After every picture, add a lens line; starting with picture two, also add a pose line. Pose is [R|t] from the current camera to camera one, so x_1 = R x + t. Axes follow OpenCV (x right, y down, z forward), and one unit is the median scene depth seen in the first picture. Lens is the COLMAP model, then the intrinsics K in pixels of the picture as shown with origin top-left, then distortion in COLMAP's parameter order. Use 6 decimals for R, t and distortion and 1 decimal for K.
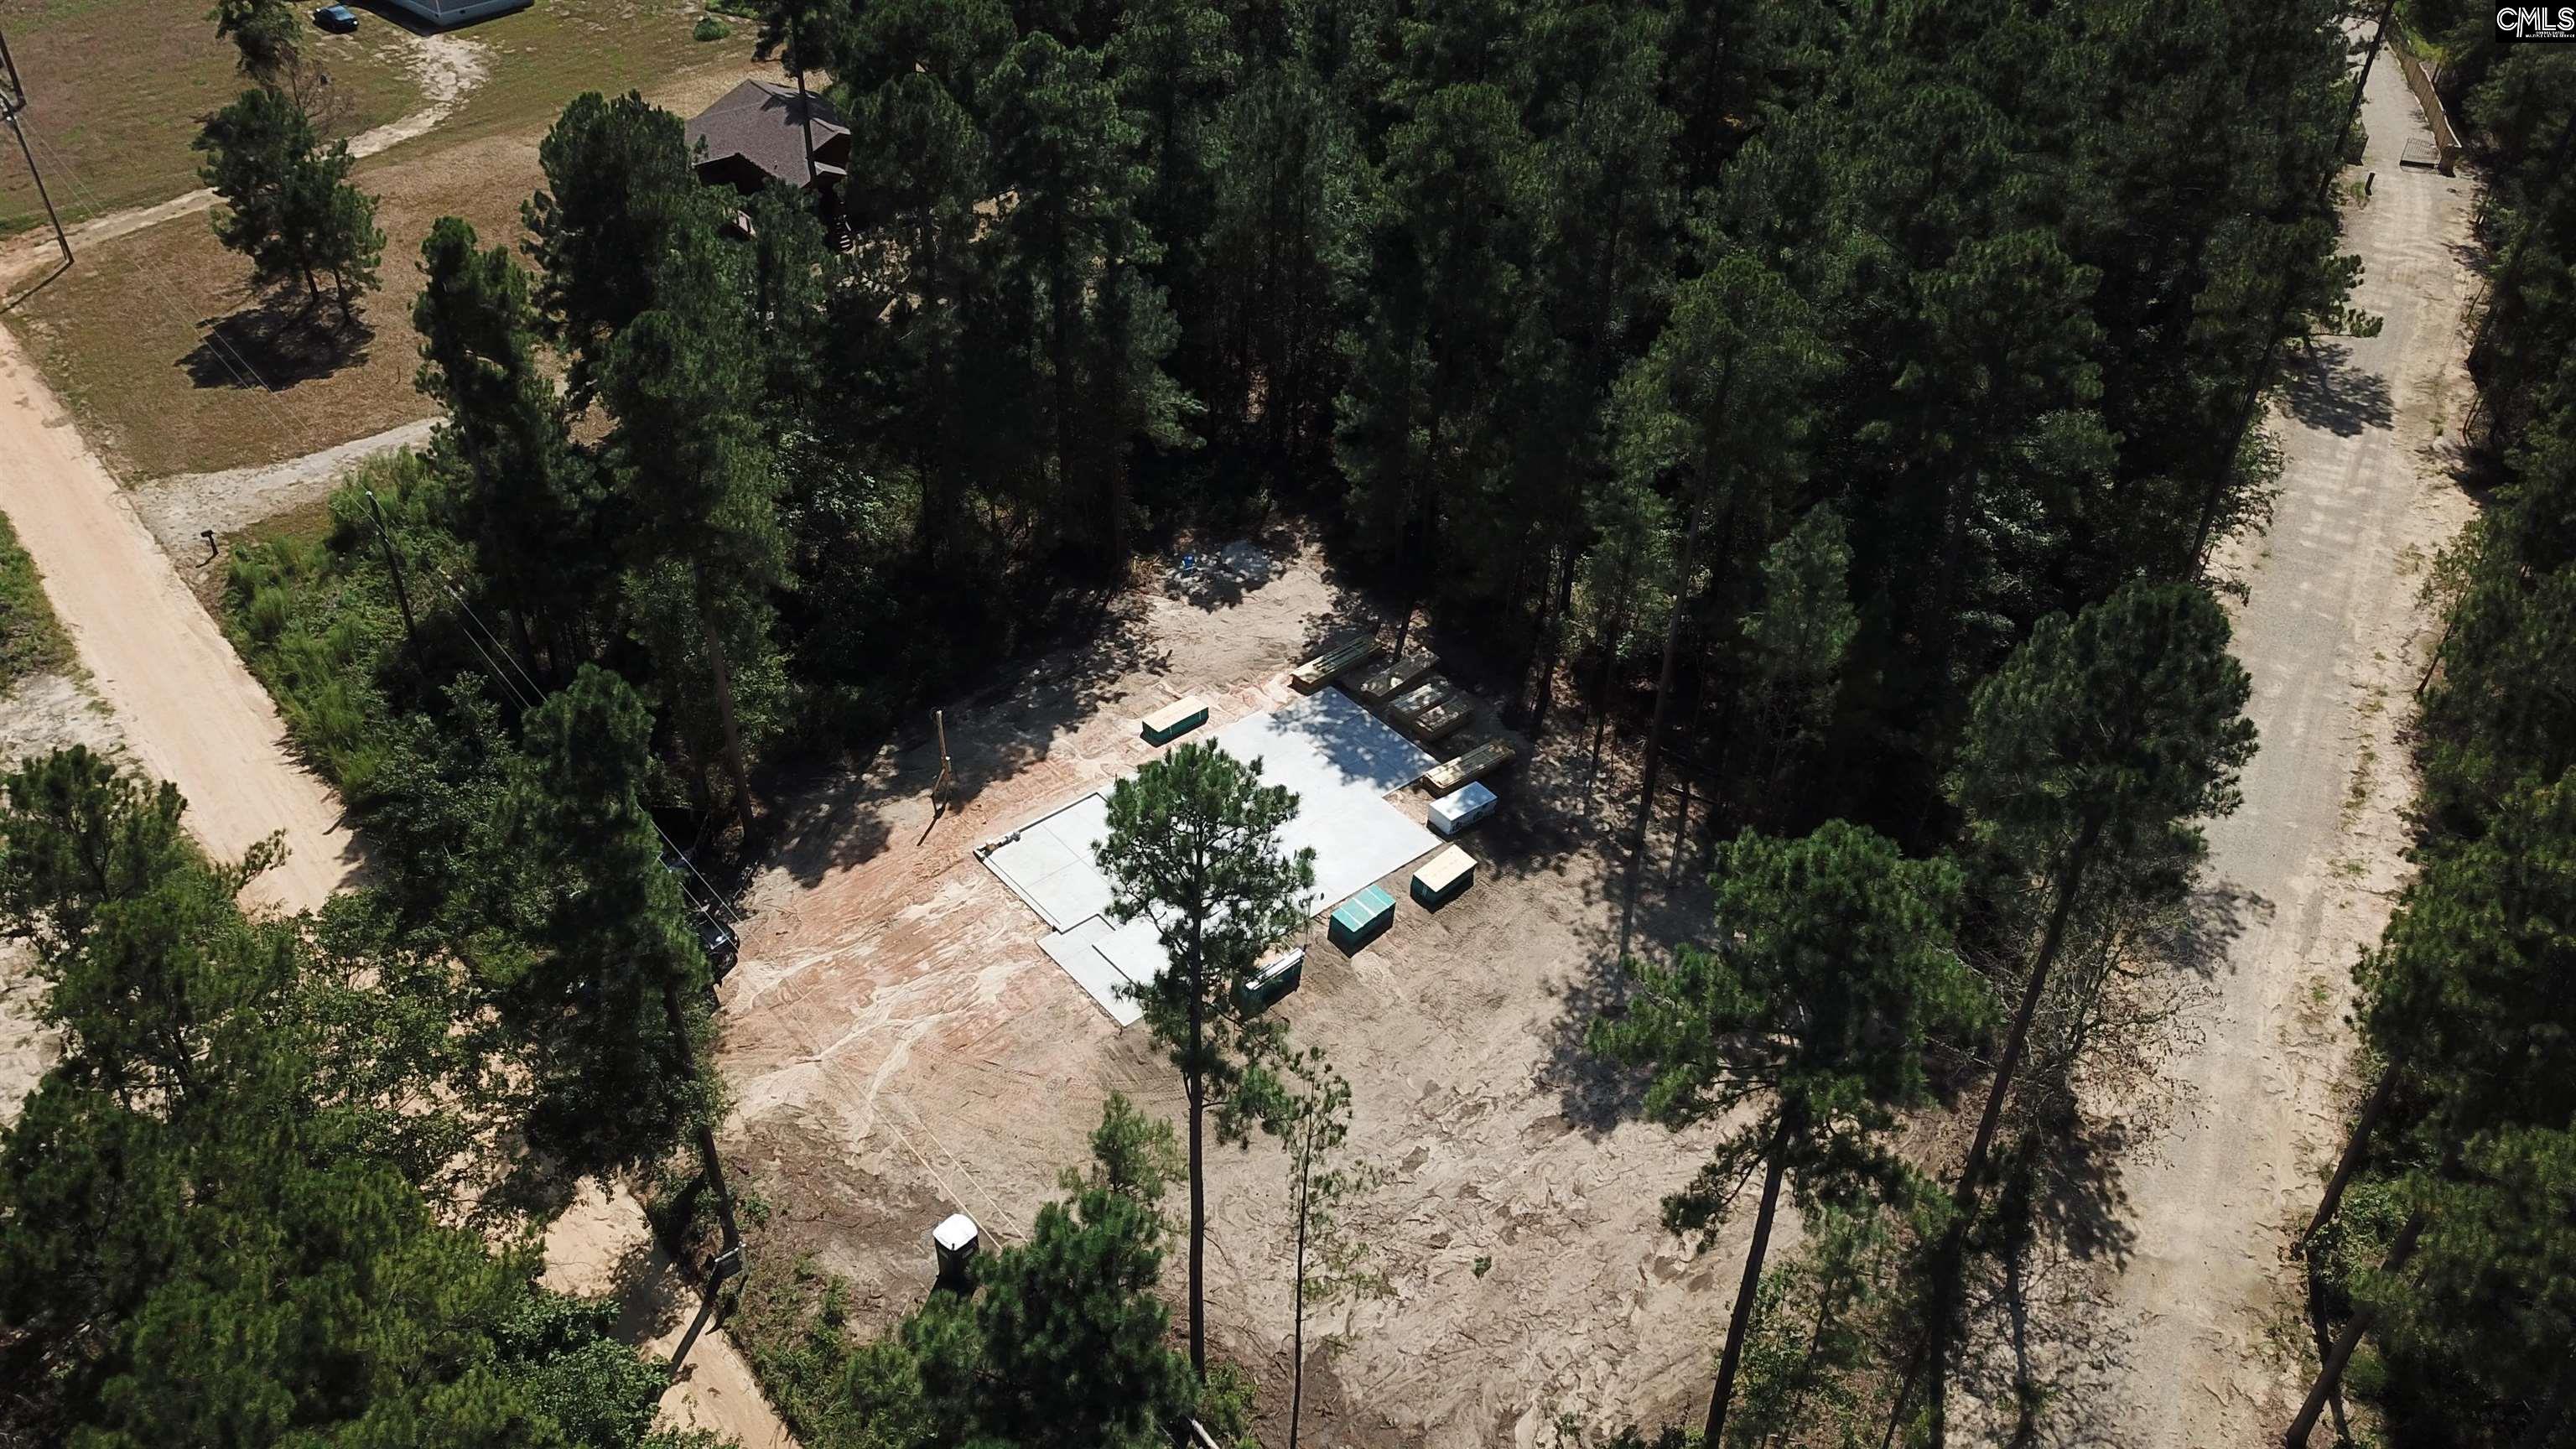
lens RADIAL K [[1967.1, 0, 1310.3], [0, 1967.1, 739.6], [0, 0, 1]] dist [0.008174, -0.012548]
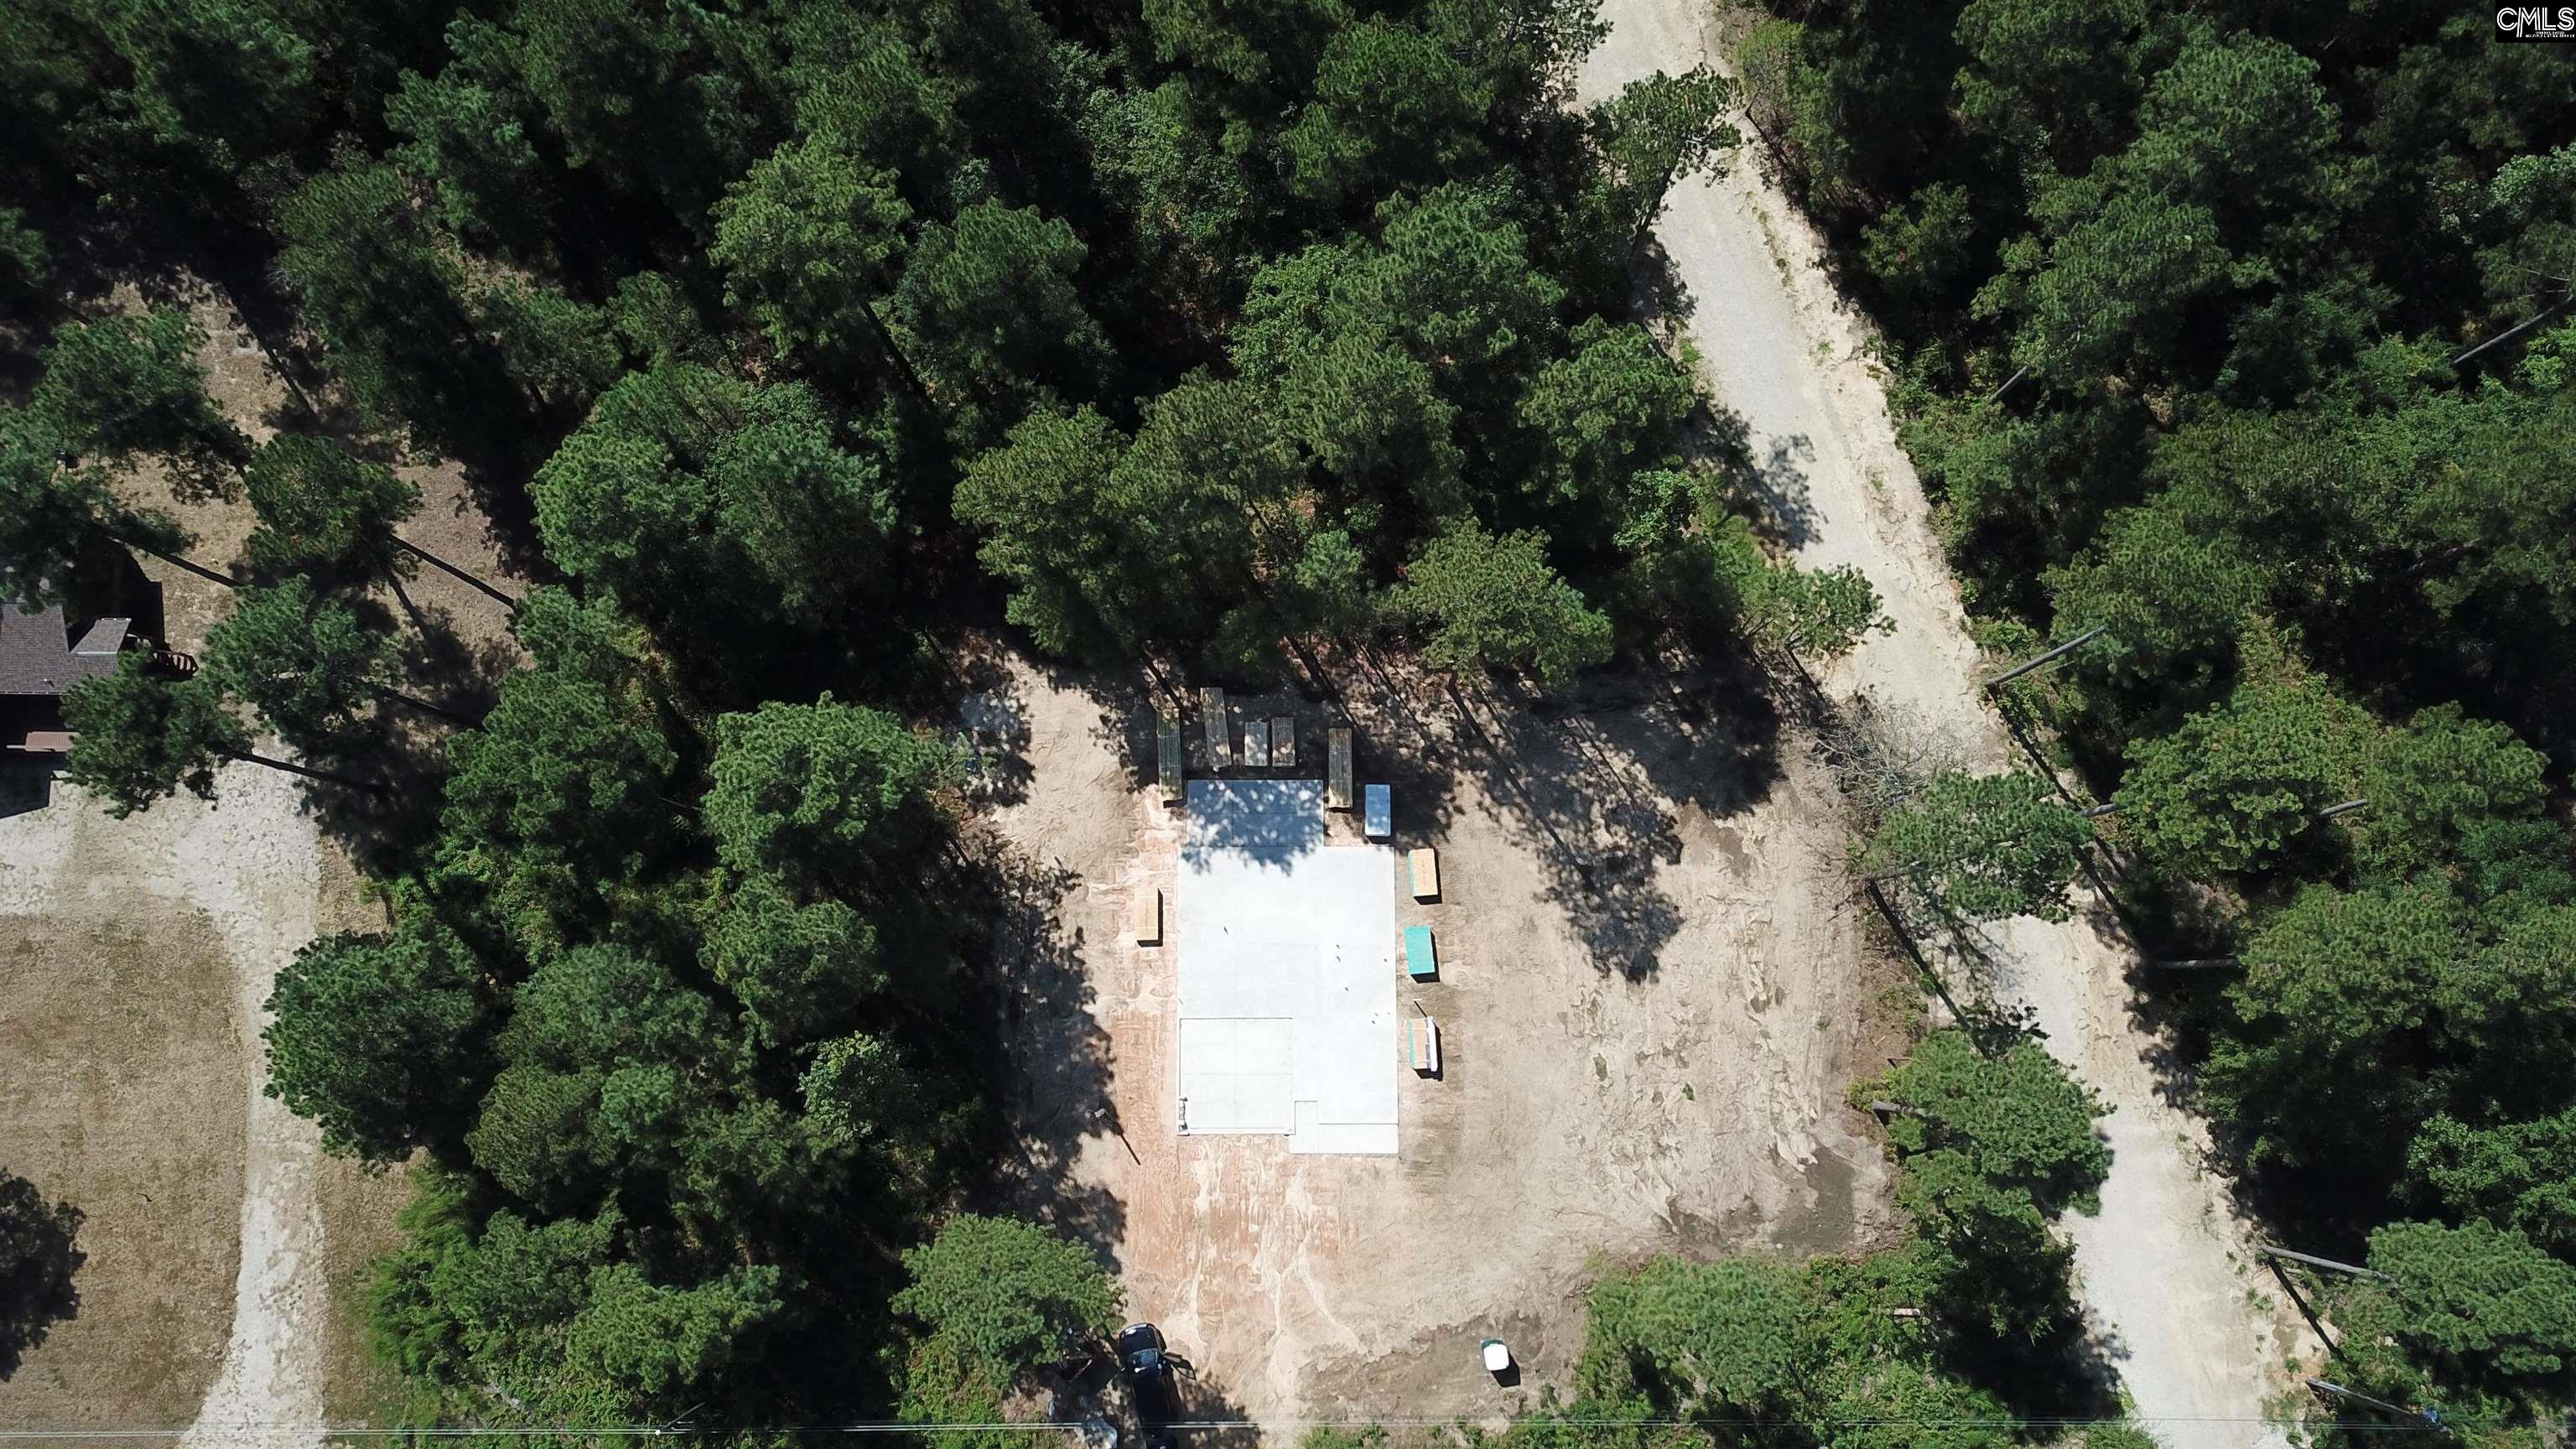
lens RADIAL K [[1967.1, 0, 1297.3], [0, 1967.1, 728.0], [0, 0, 1]] dist [0.008174, -0.012548]
pose [[0.642136, -0.761504, 0.088164, -0.026706], [0.476730, 0.486749, 0.731986, -0.949649], [-0.600324, -0.428004, 0.675591, 0.175631]]
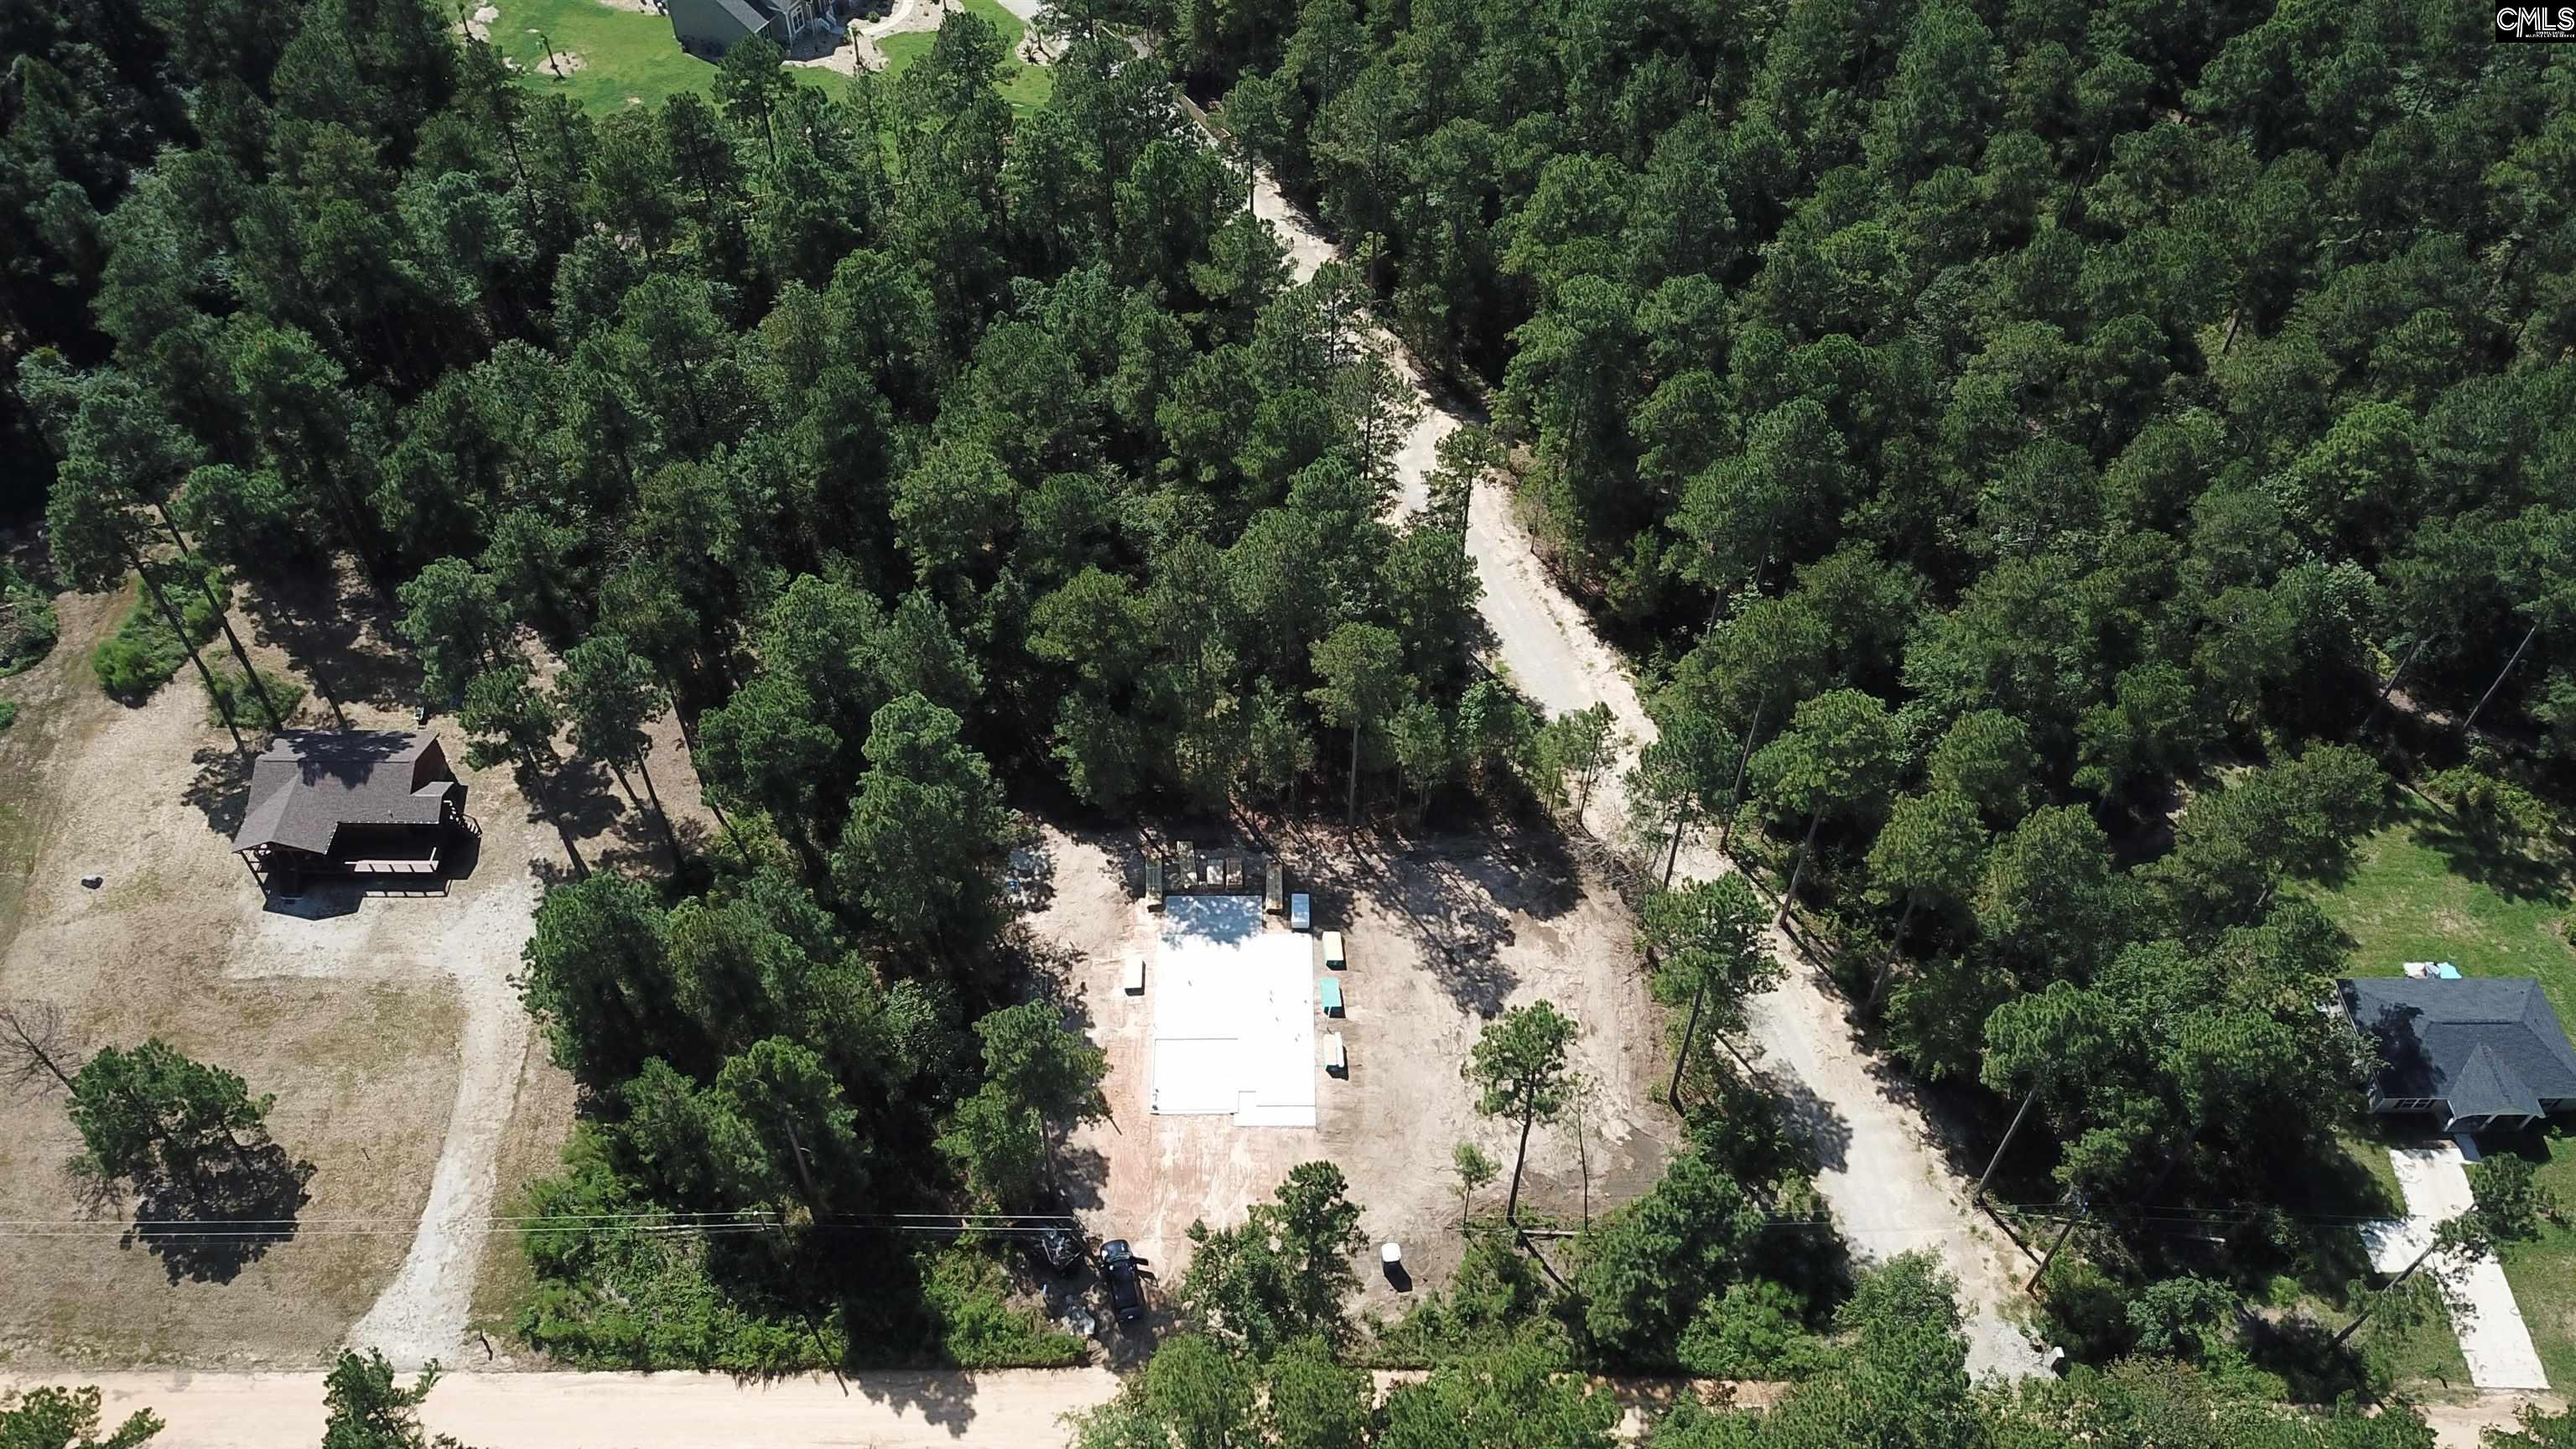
lens RADIAL K [[1967.1, 0, 1294.5], [0, 1967.1, 736.9], [0, 0, 1]] dist [0.008174, -0.012548]
pose [[0.638104, -0.594187, 0.489658, -0.712939], [0.473972, 0.804319, 0.358359, -0.744416], [-0.606774, 0.003414, 0.794867, -0.450131]]
